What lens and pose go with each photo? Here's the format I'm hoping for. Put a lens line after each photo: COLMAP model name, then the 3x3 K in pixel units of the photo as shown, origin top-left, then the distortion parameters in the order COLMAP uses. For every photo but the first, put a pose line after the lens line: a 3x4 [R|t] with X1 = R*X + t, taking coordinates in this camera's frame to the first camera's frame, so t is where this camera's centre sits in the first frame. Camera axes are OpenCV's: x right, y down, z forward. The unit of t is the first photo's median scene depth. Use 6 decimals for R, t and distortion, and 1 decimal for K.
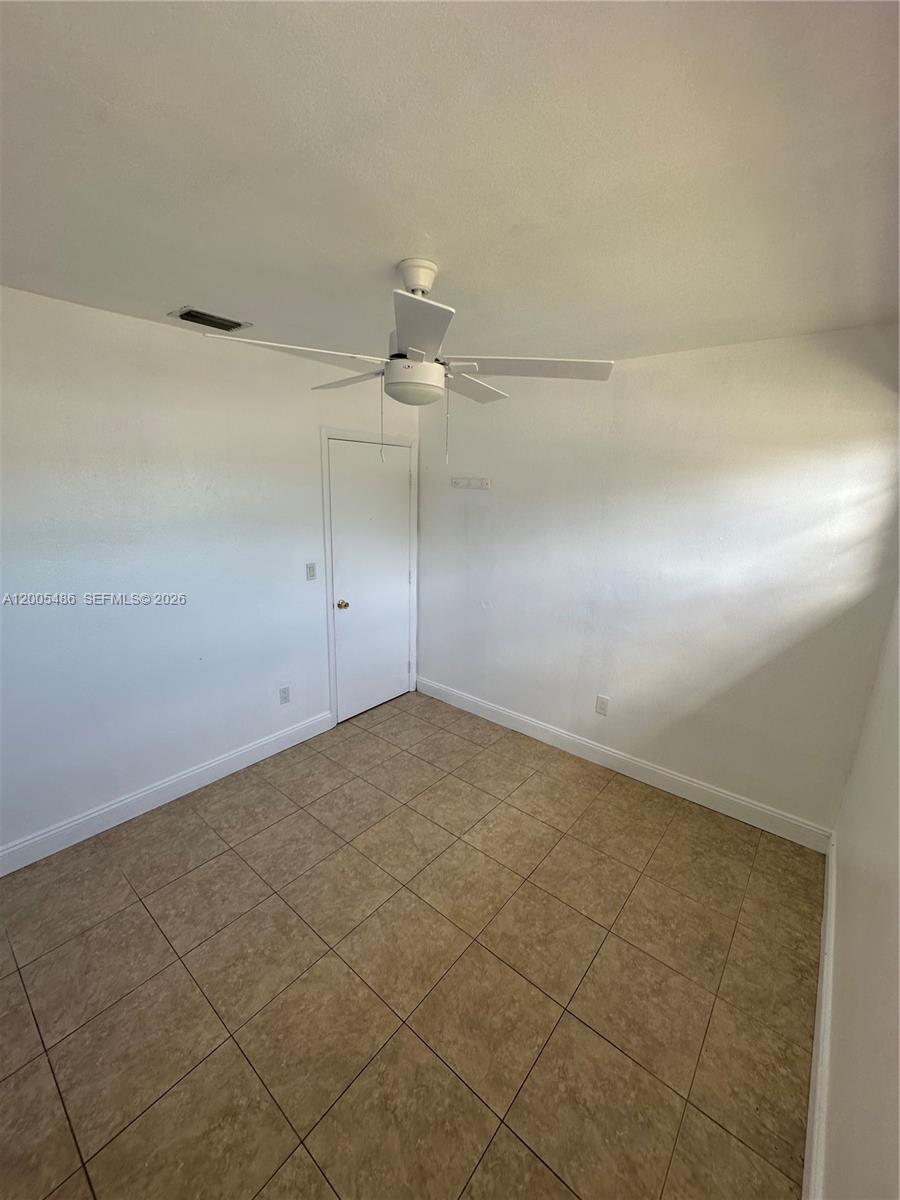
lens RADIAL K [[478.9, 0, 451.4], [0, 478.9, 602.9], [0, 0, 1]] dist [-0.006939, 0.001719]
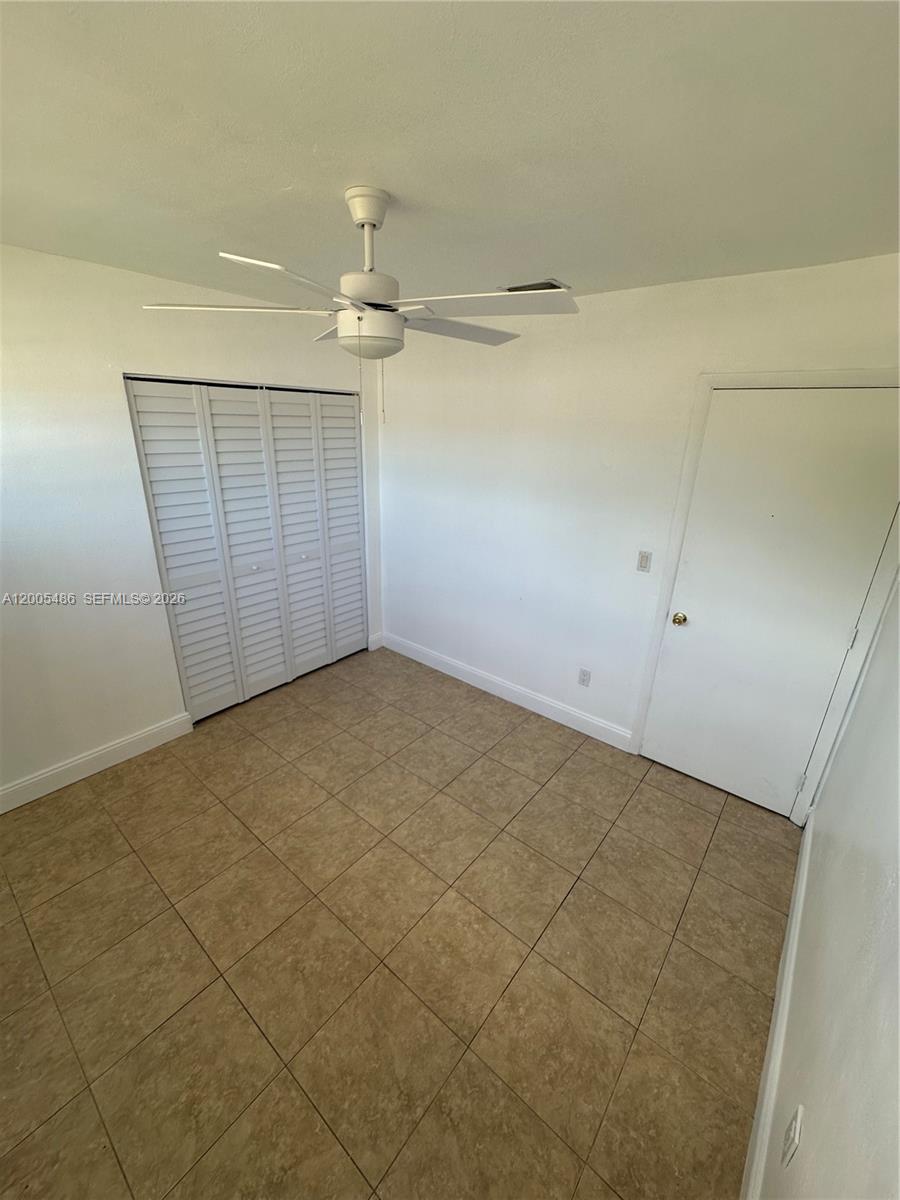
lens RADIAL K [[478.9, 0, 450.0], [0, 478.9, 603.0], [0, 0, 1]] dist [-0.006939, 0.001719]
pose [[0.002723, 0.331483, -0.943457, 0.646882], [-0.273830, 0.907647, 0.318111, -0.220930], [0.961774, 0.257480, 0.093241, 0.810349]]
